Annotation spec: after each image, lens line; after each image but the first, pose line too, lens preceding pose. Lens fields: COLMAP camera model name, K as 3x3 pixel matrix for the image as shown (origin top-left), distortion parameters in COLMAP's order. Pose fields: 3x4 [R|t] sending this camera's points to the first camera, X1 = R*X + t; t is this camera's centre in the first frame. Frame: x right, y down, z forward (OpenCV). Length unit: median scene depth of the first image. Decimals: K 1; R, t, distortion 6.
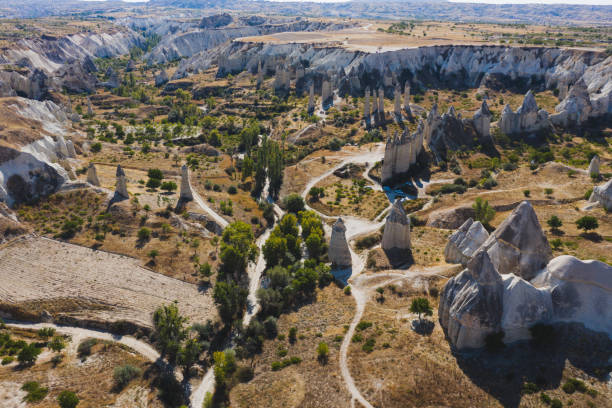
lens RADIAL K [[508.2, 0, 306.0], [0, 508.2, 204.0], [0, 0, 1]] dist [-0.007178, 0.000313]
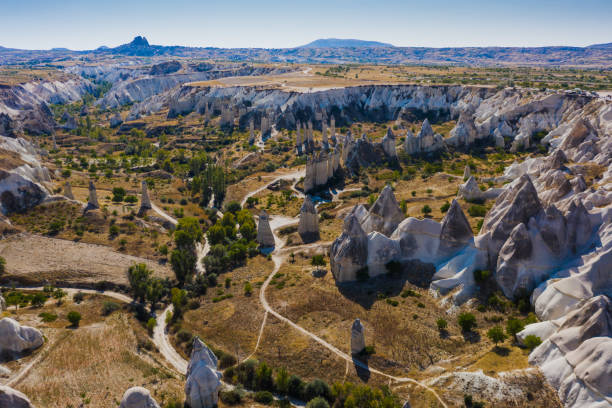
lens RADIAL K [[508.2, 0, 306.0], [0, 508.2, 204.0], [0, 0, 1]] dist [-0.007178, 0.000313]
pose [[0.995263, -0.039455, 0.088857, 0.038763], [0.046480, 0.995836, -0.078429, 0.083573], [-0.085392, 0.082188, 0.992952, -0.236068]]
